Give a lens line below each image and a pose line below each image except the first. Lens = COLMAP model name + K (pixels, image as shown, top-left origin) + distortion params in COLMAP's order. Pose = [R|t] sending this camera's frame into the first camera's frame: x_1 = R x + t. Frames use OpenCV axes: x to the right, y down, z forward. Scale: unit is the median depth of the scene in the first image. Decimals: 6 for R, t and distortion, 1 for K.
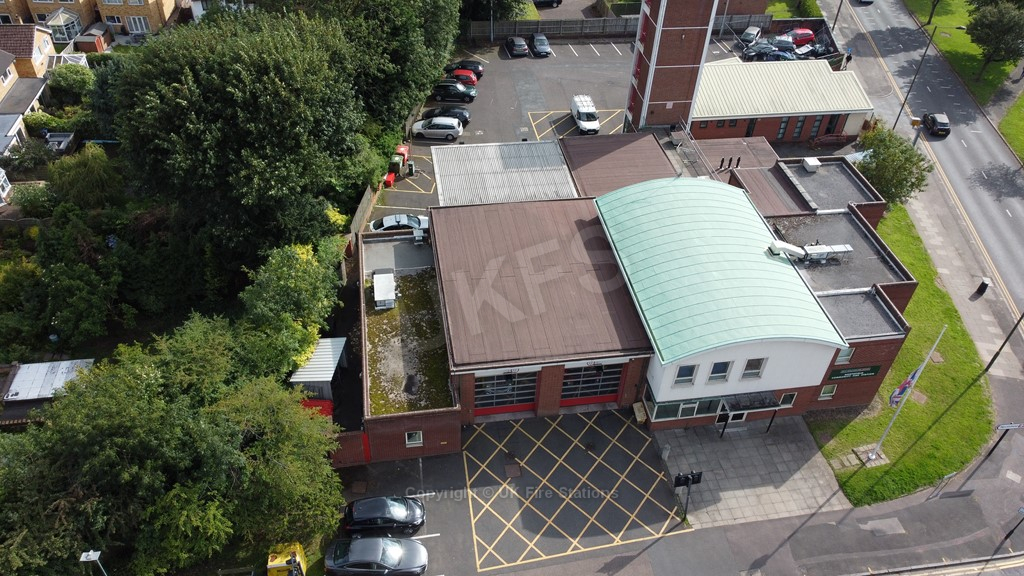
lens RADIAL K [[776.4, 0, 512.2], [0, 776.4, 288.0], [0, 0, 1]] dist [0.008257, -0.011043]
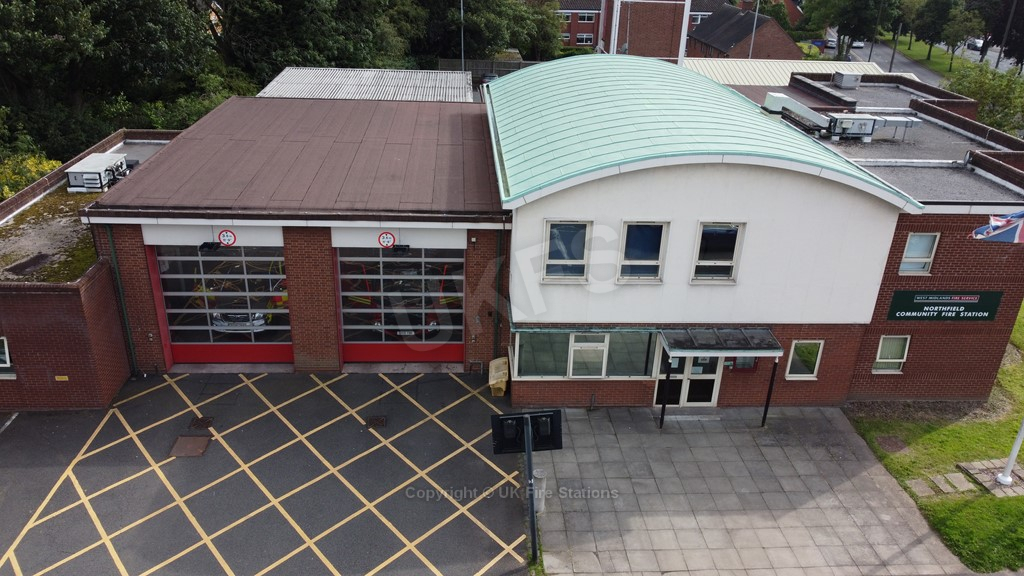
lens RADIAL K [[776.4, 0, 512.0], [0, 776.4, 287.7], [0, 0, 1]] dist [0.008257, -0.011043]
pose [[0.994670, 0.035465, -0.096823, 0.222013], [-0.062101, 0.955633, -0.287938, 0.253723], [0.082315, 0.292416, 0.952742, 0.520401]]
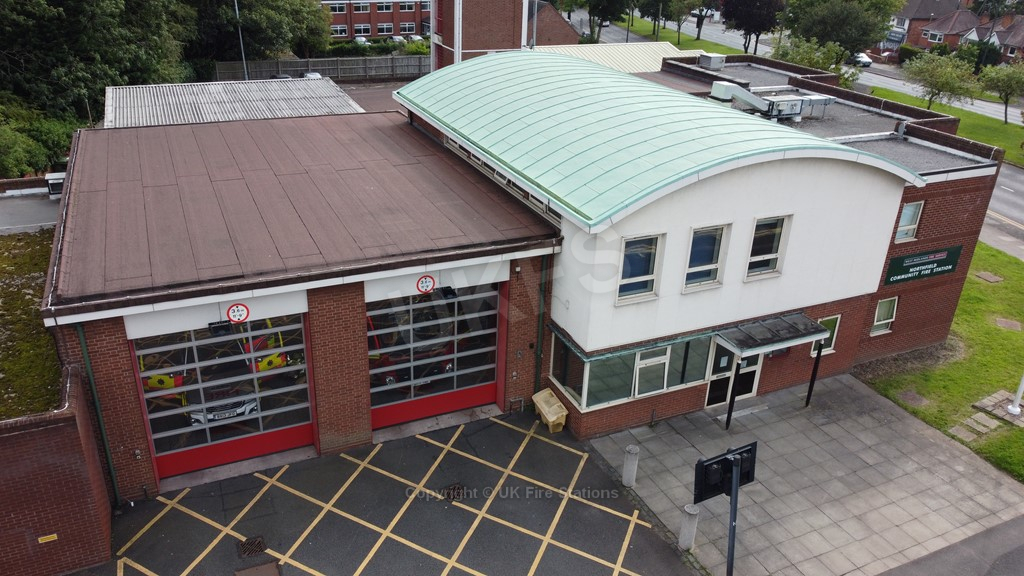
lens RADIAL K [[776.4, 0, 512.6], [0, 776.4, 287.3], [0, 0, 1]] dist [0.008257, -0.011043]
pose [[0.965205, -0.121037, 0.231796, 0.046189], [0.179950, 0.950598, -0.252946, 0.207537], [-0.189729, 0.285857, 0.939302, 0.562789]]
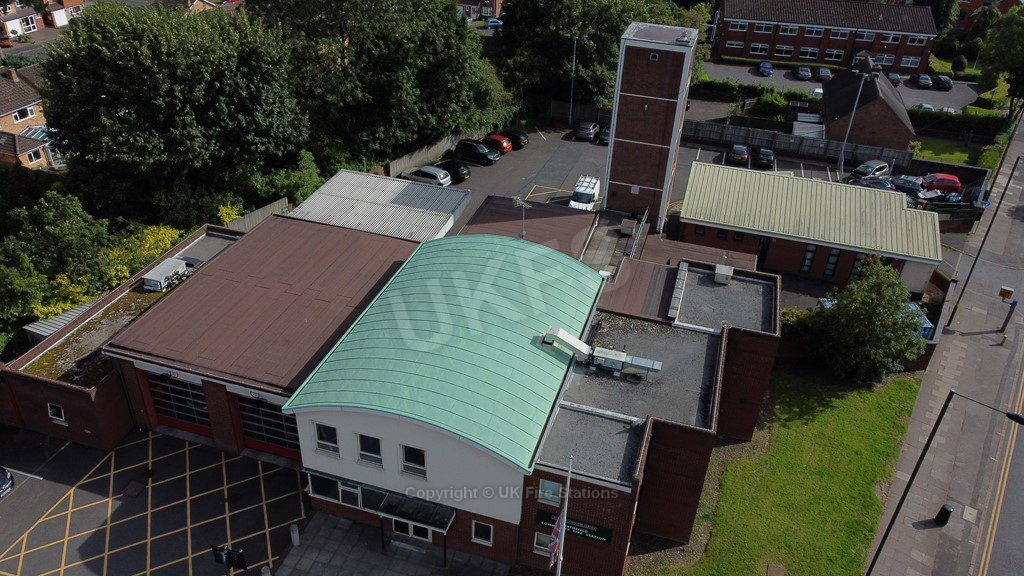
lens RADIAL K [[776.4, 0, 511.6], [0, 776.4, 286.2], [0, 0, 1]] dist [0.008257, -0.011043]
pose [[0.895218, 0.234560, -0.378901, 0.605582], [-0.298603, 0.946888, -0.119327, 0.004916], [0.330788, 0.219965, 0.917712, 0.297693]]
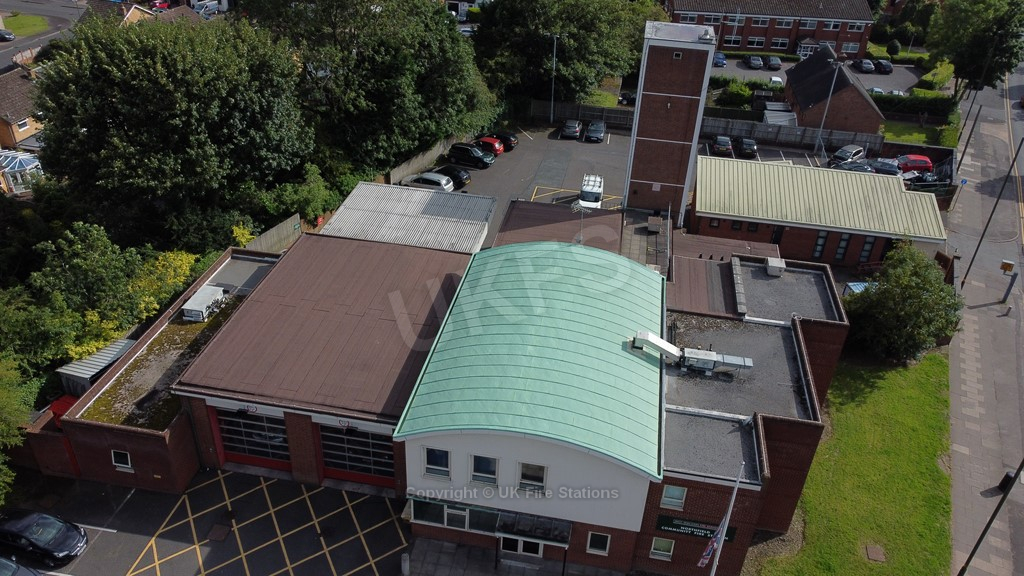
lens RADIAL K [[776.4, 0, 511.9], [0, 776.4, 286.2], [0, 0, 1]] dist [0.008257, -0.011043]
pose [[0.942707, 0.176735, -0.282962, 0.445354], [-0.222846, 0.964771, -0.139841, 0.033112], [0.248279, 0.194886, 0.948882, 0.251828]]
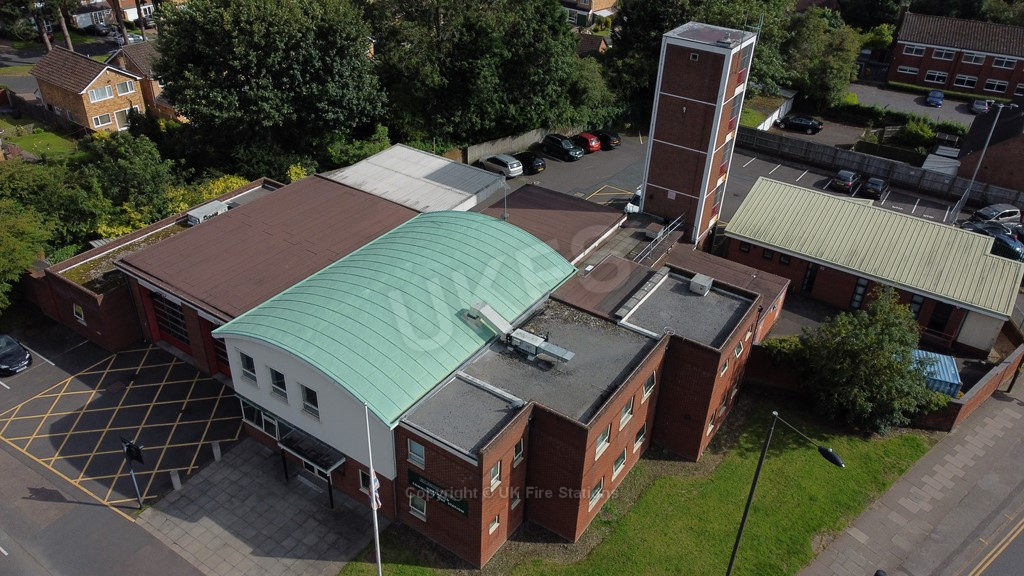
lens RADIAL K [[776.4, 0, 510.7], [0, 776.4, 286.6], [0, 0, 1]] dist [0.008257, -0.011043]
pose [[0.728700, 0.351428, -0.587788, 0.839748], [-0.458275, 0.888032, -0.037201, -0.061280], [0.508901, 0.296476, 0.808160, 0.410643]]
